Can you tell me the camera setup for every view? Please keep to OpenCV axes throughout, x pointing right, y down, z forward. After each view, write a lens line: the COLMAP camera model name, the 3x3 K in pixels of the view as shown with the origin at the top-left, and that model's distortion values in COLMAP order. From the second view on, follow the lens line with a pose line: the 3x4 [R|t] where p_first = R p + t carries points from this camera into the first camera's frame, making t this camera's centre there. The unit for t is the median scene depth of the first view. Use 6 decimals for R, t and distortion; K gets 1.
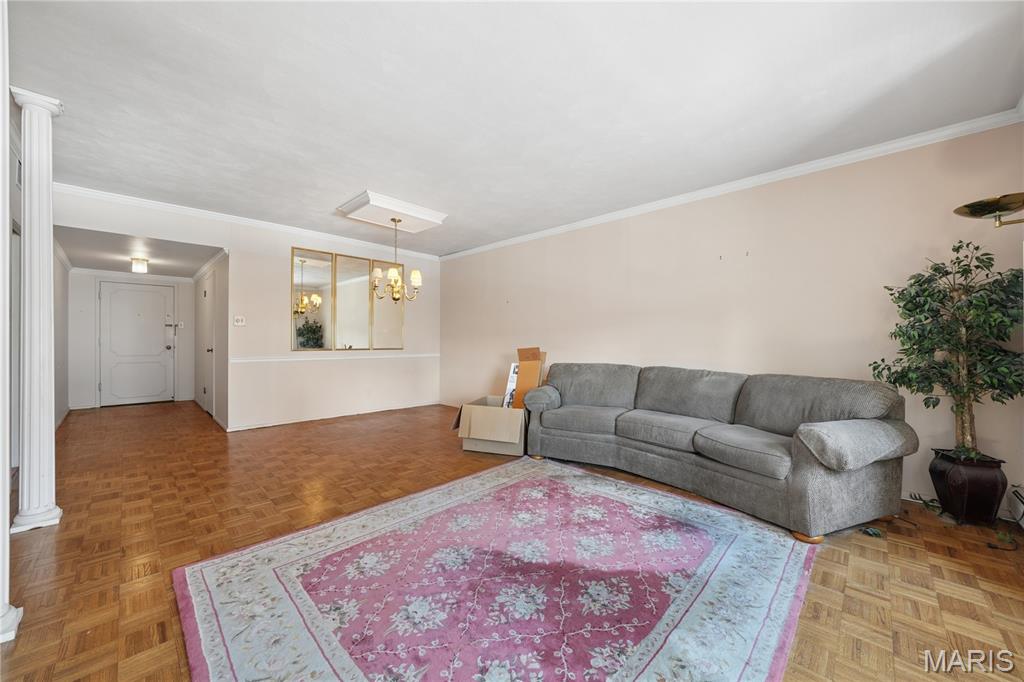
lens RADIAL K [[384.1, 0, 514.2], [0, 384.1, 339.7], [0, 0, 1]] dist [-0.017096, 0.000345]
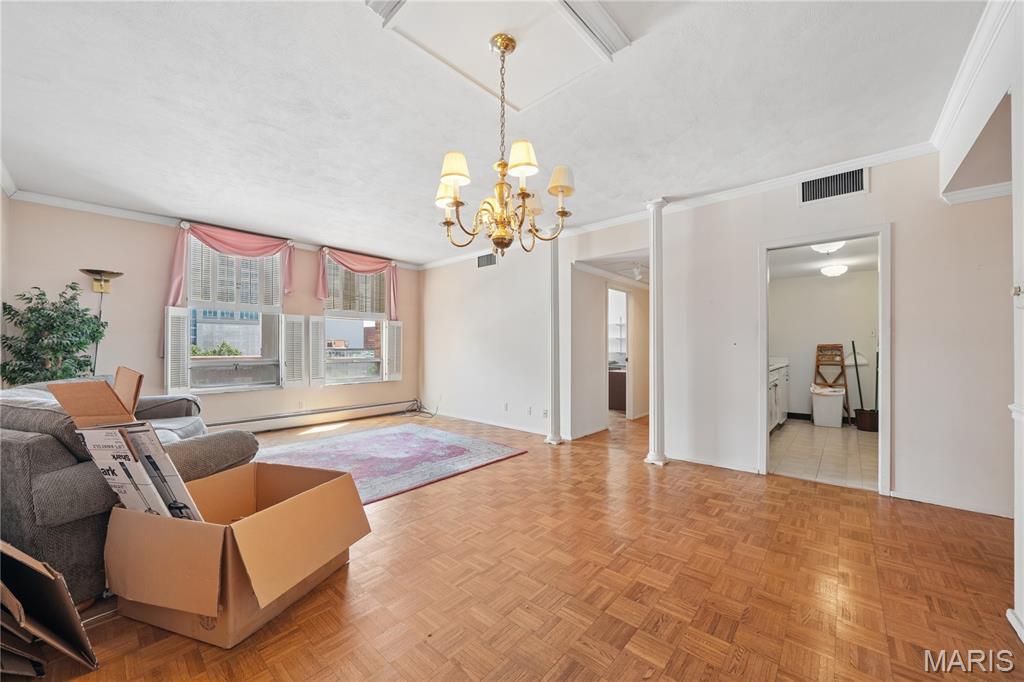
lens RADIAL K [[384.1, 0, 513.3], [0, 384.1, 346.5], [0, 0, 1]] dist [-0.017096, 0.000345]
pose [[-0.998502, -0.001220, -0.054704, -0.461490], [-0.001041, 0.999994, -0.003303, 0.002453], [0.054708, -0.003241, -0.998497, 2.176178]]
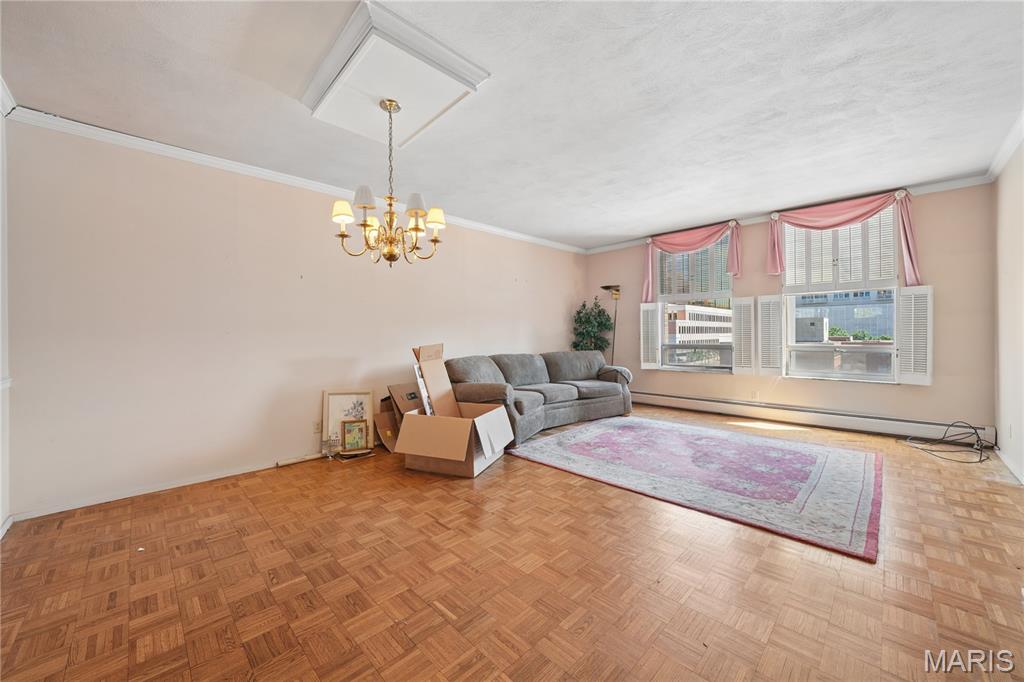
lens RADIAL K [[384.1, 0, 504.4], [0, 384.1, 339.5], [0, 0, 1]] dist [-0.017096, 0.000345]
pose [[0.022559, -0.014838, 0.999635, -1.279711], [0.011560, 0.999827, 0.014580, -0.001910], [-0.999679, 0.011227, 0.022727, 1.306017]]
